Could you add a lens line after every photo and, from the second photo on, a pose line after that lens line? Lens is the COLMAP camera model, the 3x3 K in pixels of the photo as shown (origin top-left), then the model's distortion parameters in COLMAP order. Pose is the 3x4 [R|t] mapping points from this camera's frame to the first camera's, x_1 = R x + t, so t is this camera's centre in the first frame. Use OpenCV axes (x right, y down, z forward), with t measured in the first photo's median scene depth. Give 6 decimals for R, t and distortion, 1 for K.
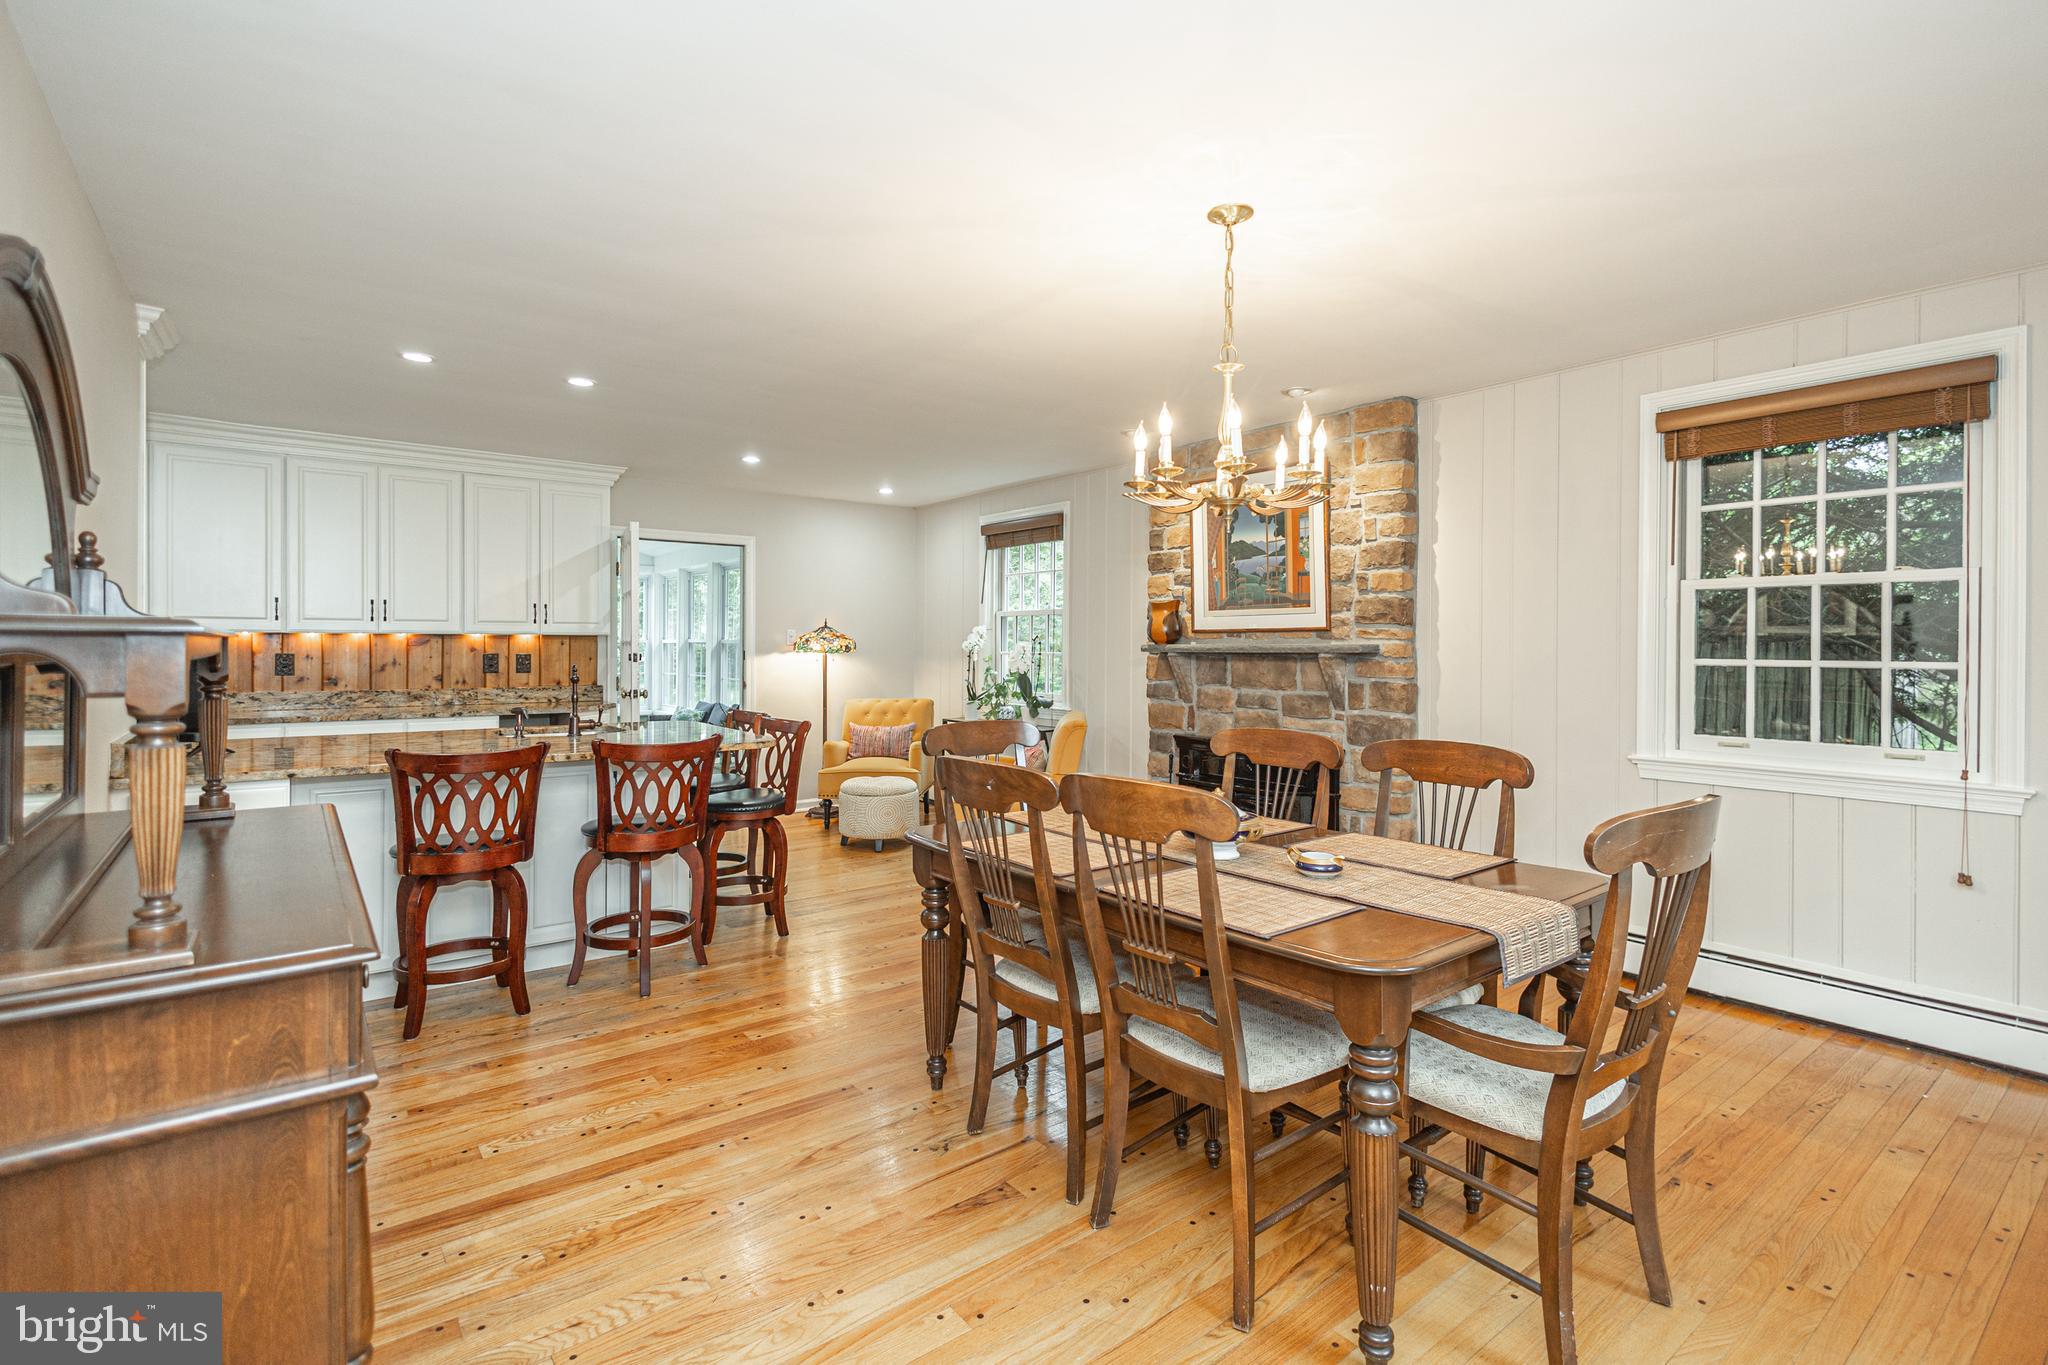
lens RADIAL K [[951.4, 0, 1028.7], [0, 951.4, 656.4], [0, 0, 1]] dist [0.002082, 0.000136]
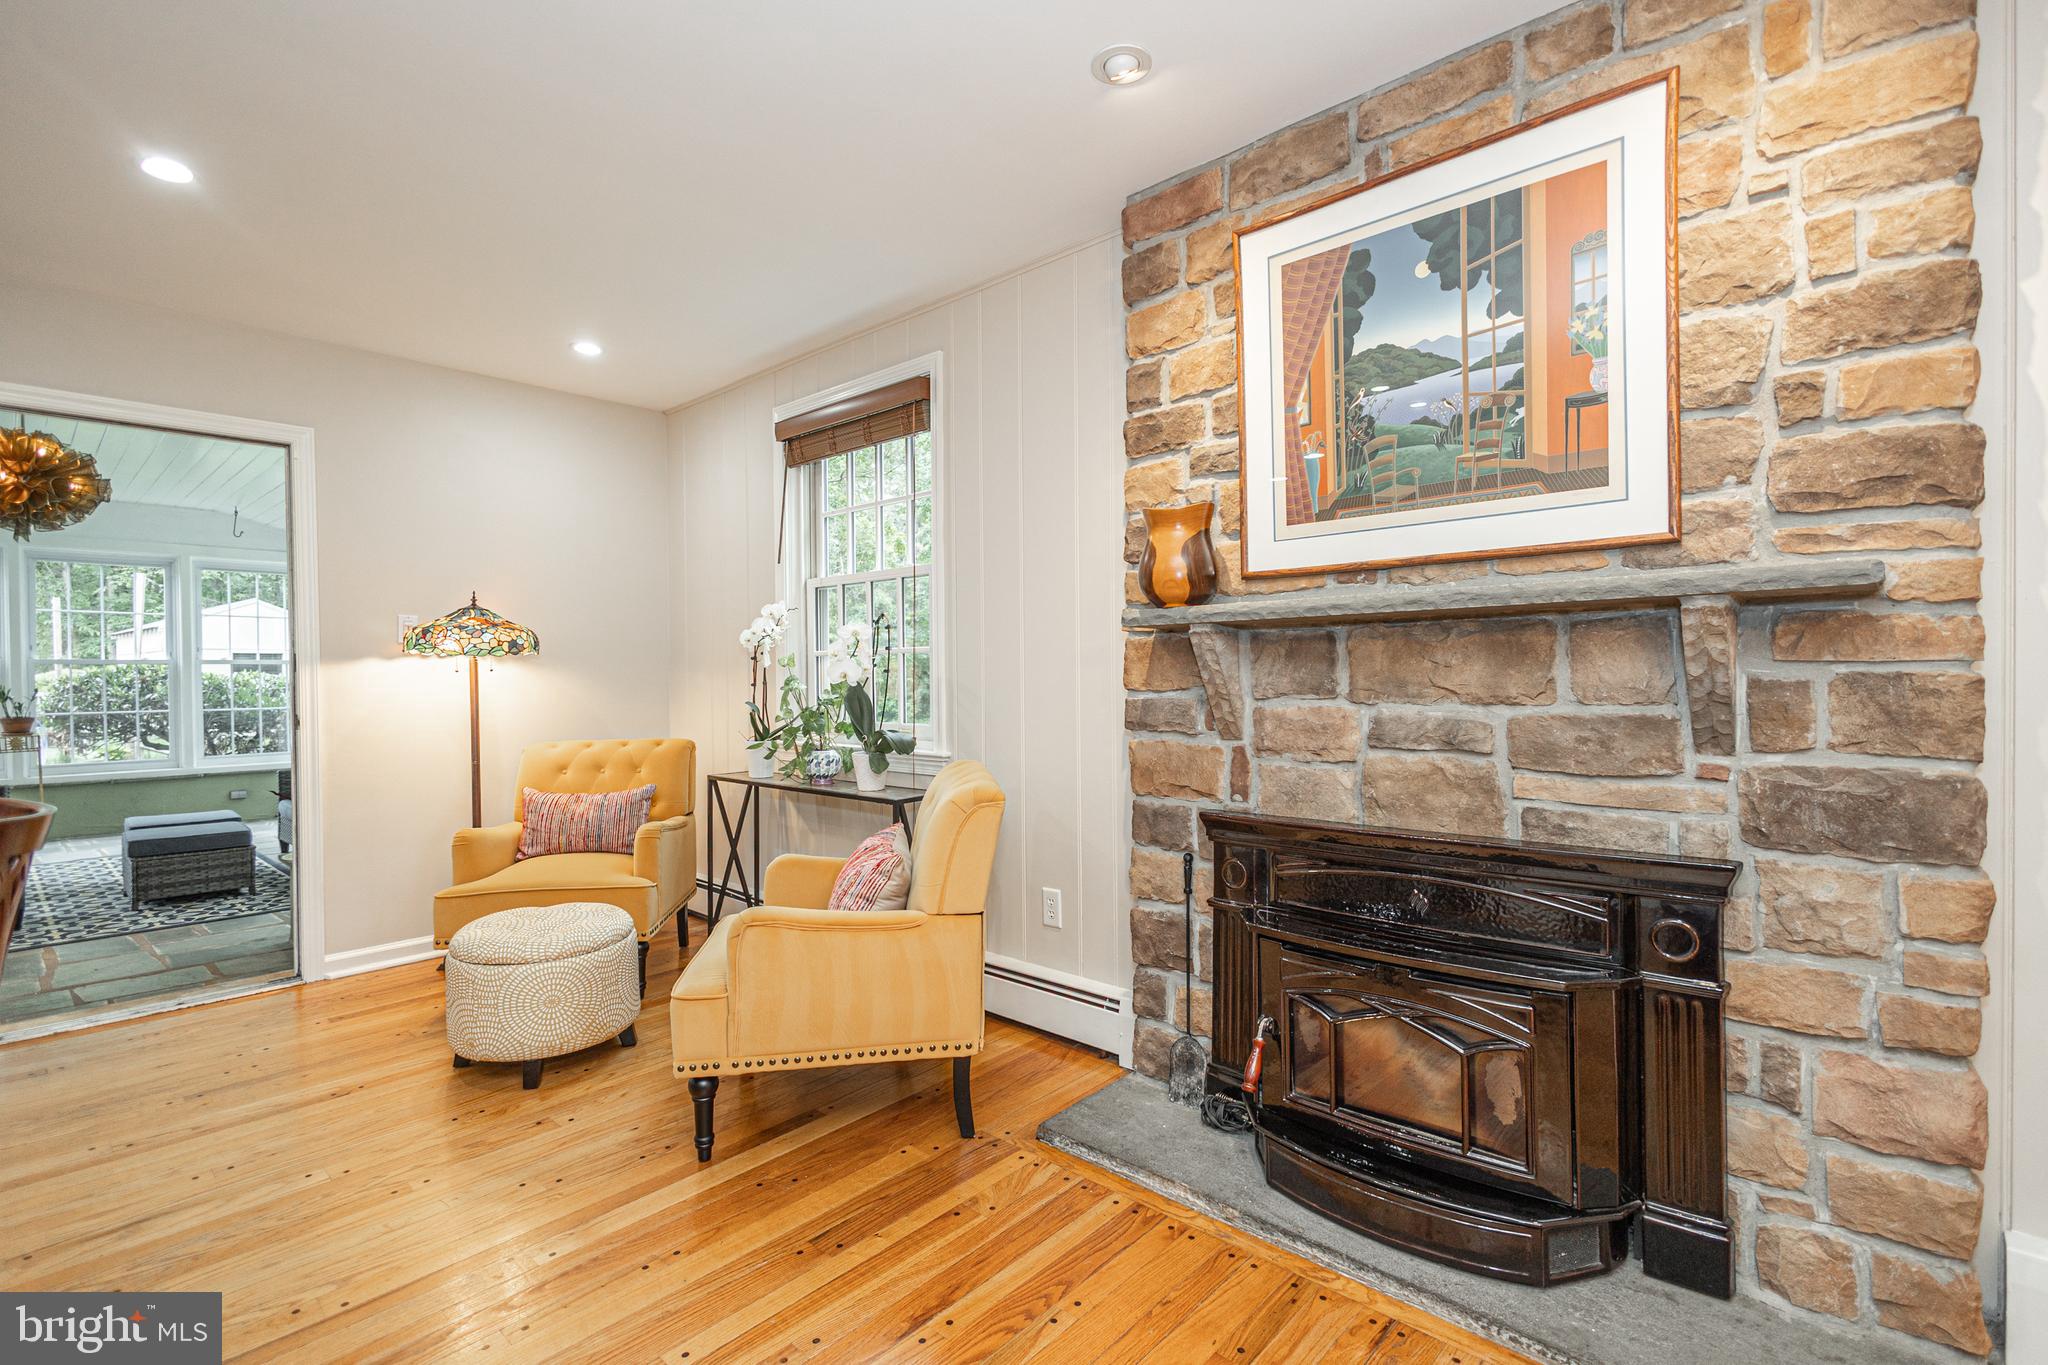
lens RADIAL K [[939.9, 0, 1024.0], [0, 939.9, 682.5], [0, 0, 1]] dist [0.004190, 0.000297]
pose [[0.986281, -0.016378, 0.164262, 0.000416], [0.016564, 0.999863, 0.000233, 0.020573], [-0.164244, 0.002491, 0.986417, 0.587766]]
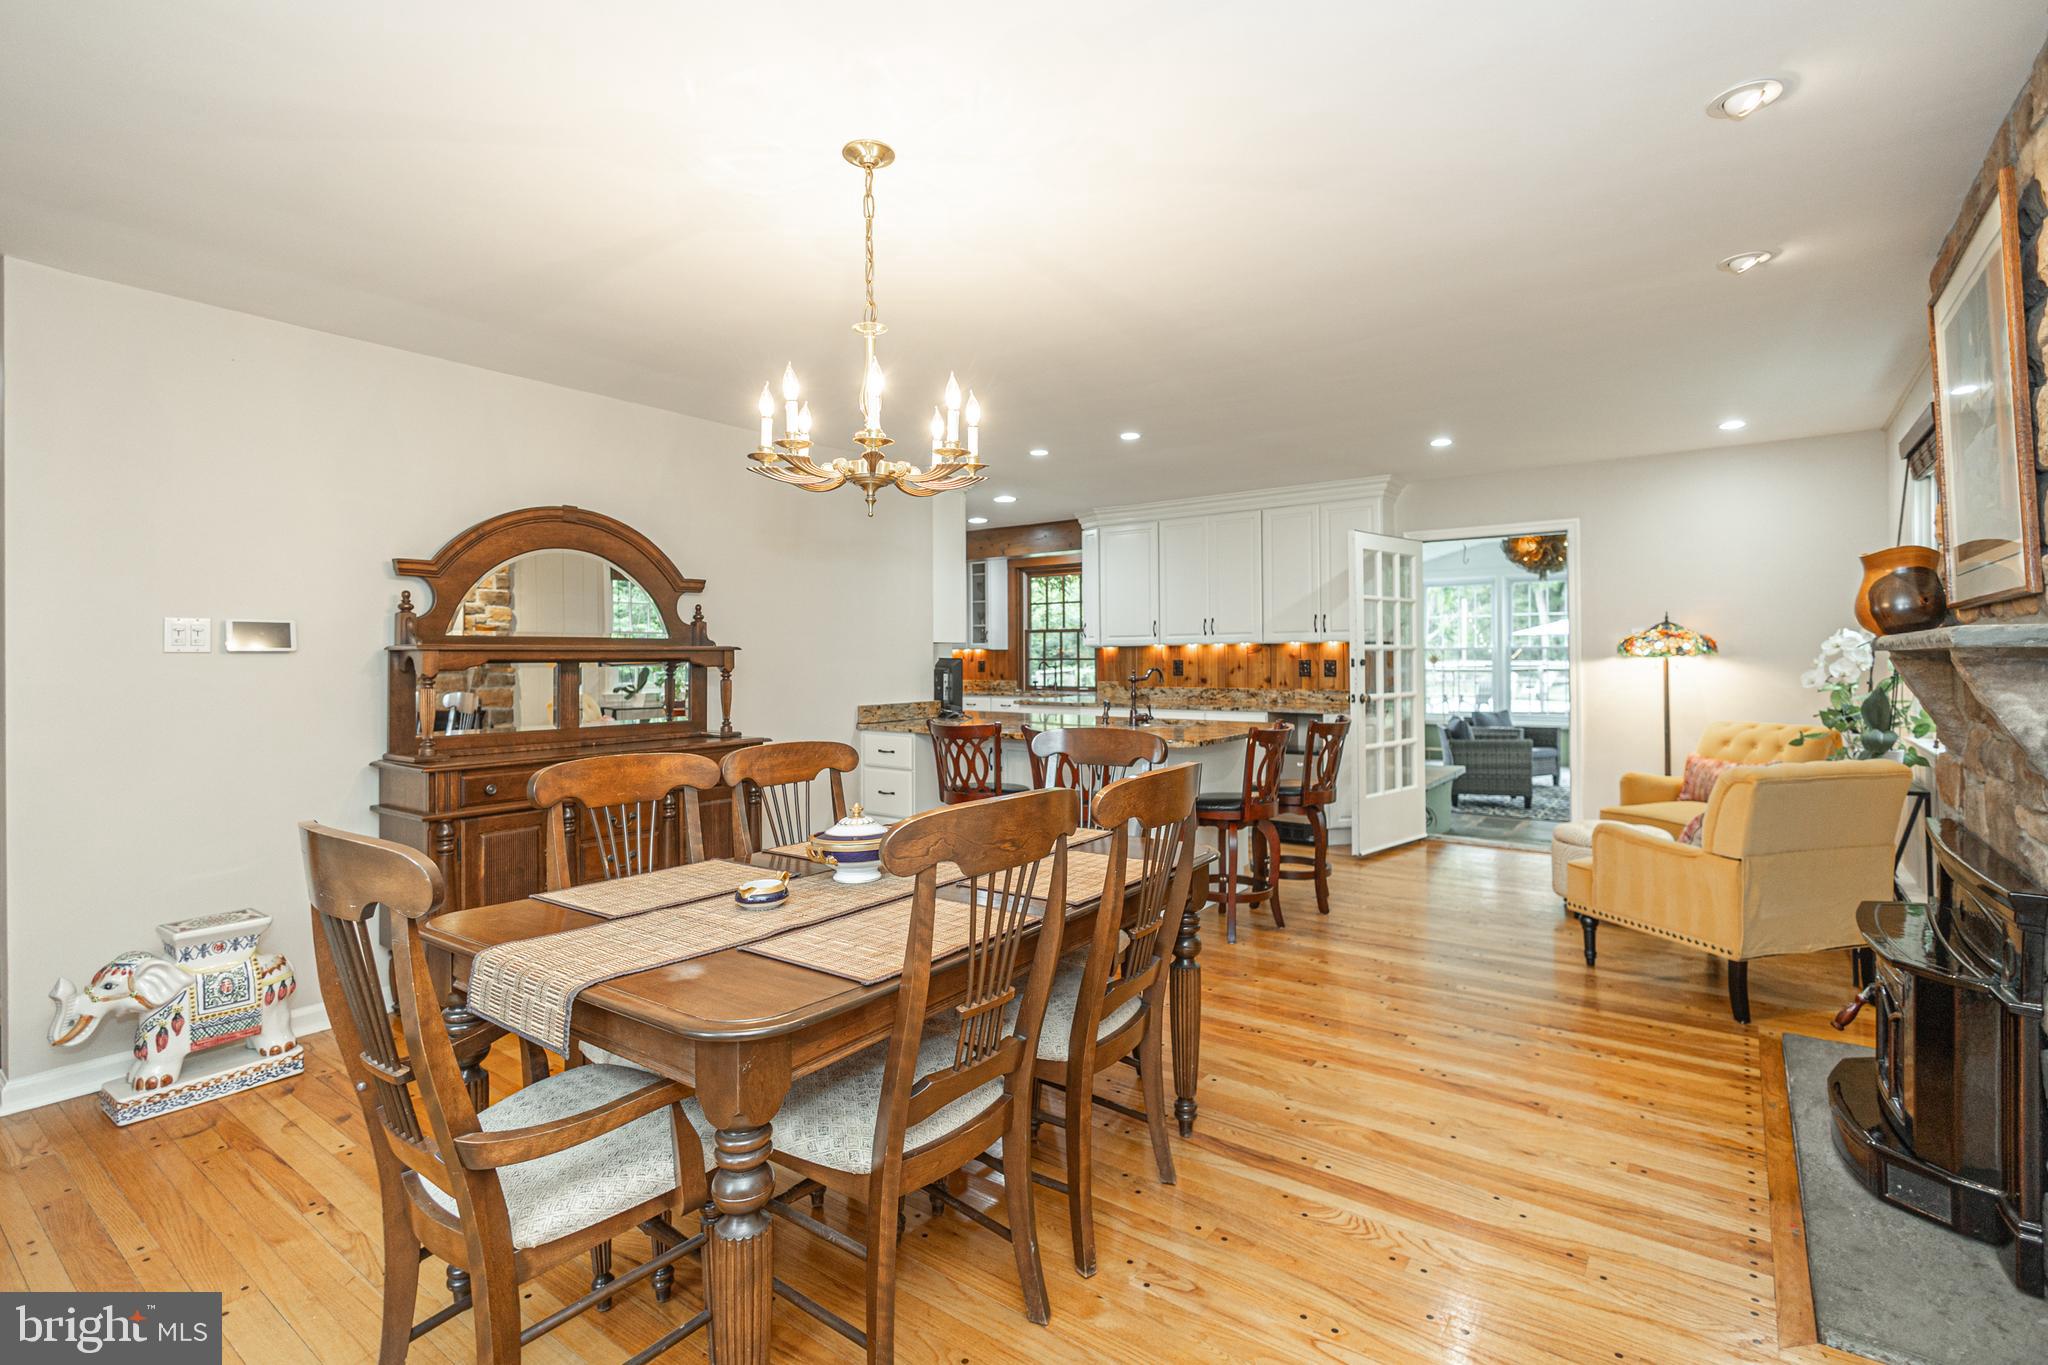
lens RADIAL K [[951.4, 0, 1028.7], [0, 951.4, 656.4], [0, 0, 1]] dist [0.002082, 0.000136]
pose [[0.266067, -0.006592, -0.963932, 0.508726], [-0.001787, 0.999972, -0.007332, 0.002240], [0.963953, 0.003674, 0.266047, 0.420532]]
